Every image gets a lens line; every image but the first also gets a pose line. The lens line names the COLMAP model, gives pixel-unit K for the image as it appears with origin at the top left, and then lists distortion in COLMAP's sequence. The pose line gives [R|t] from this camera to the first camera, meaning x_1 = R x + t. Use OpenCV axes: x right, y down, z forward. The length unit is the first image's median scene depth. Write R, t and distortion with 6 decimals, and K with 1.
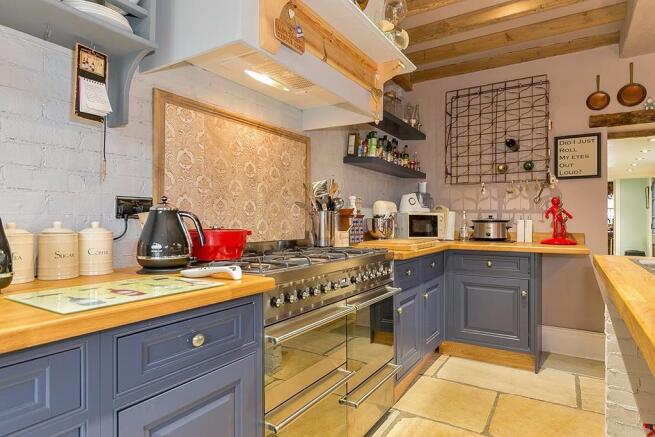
lens RADIAL K [[373.6, 0, 318.6], [0, 373.6, 217.2], [0, 0, 1]] dist [-0.009315, 0.000864]
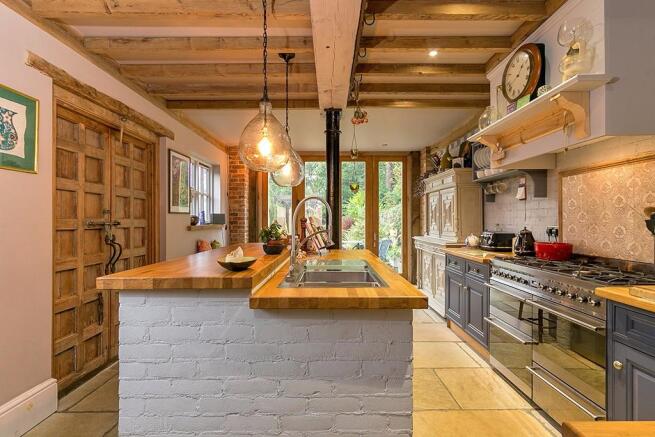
lens RADIAL K [[312.6, 0, 329.3], [0, 312.6, 219.3], [0, 0, 1]] dist [0.001034, -0.001505]
pose [[-0.834977, -0.005397, -0.550258, 0.819819], [0.000372, 0.999946, -0.010372, -0.038186], [0.550284, -0.008865, -0.834930, 0.915976]]
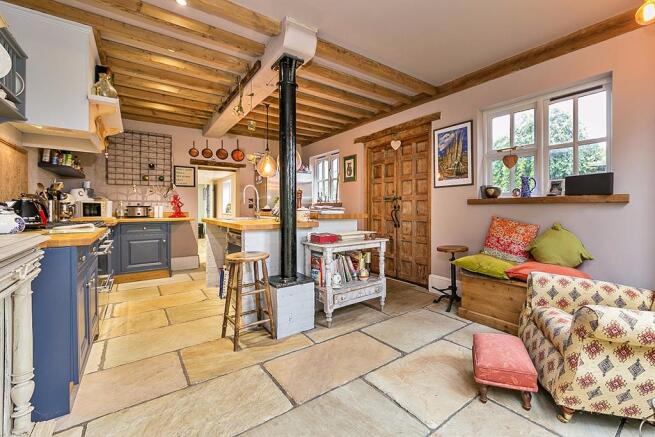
lens RADIAL K [[287.4, 0, 370.6], [0, 287.4, 206.4], [0, 0, 1]] dist [0.007363, 0.000002]
pose [[0.298549, -0.003374, 0.954388, -0.606874], [-0.002565, 0.999987, 0.004337, 0.000926], [-0.954391, -0.003743, 0.298537, -0.552680]]
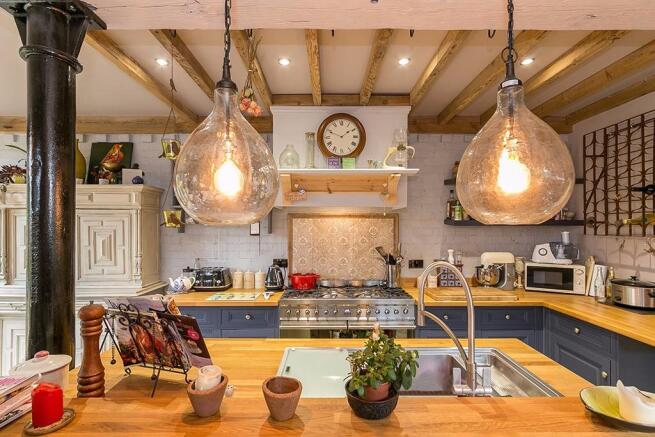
lens RADIAL K [[312.6, 0, 334.9], [0, 312.6, 226.9], [0, 0, 1]] dist [0.001034, -0.001505]
pose [[0.554545, -0.009998, -0.832094, 0.750928], [0.008639, 0.999943, -0.006258, -0.129331], [0.832109, -0.003718, 0.554600, 0.066231]]
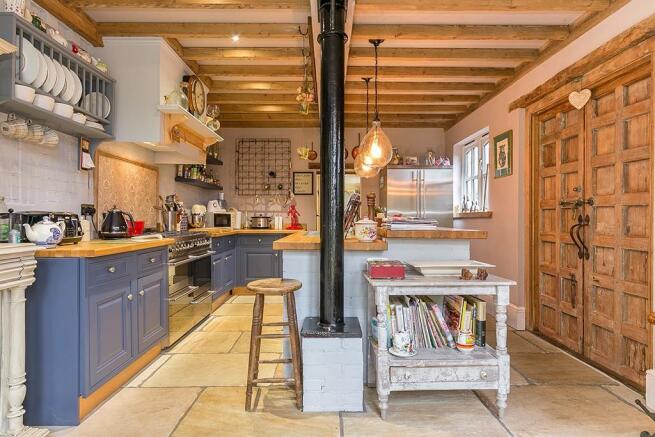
lens RADIAL K [[370.8, 0, 328.9], [0, 370.8, 216.6], [0, 0, 1]] dist [0.004182, -0.001592]
pose [[0.830329, -0.000729, 0.557274, -0.266219], [-0.001558, 0.999992, 0.003629, 0.000899], [-0.557272, -0.003881, 0.830321, -0.682540]]
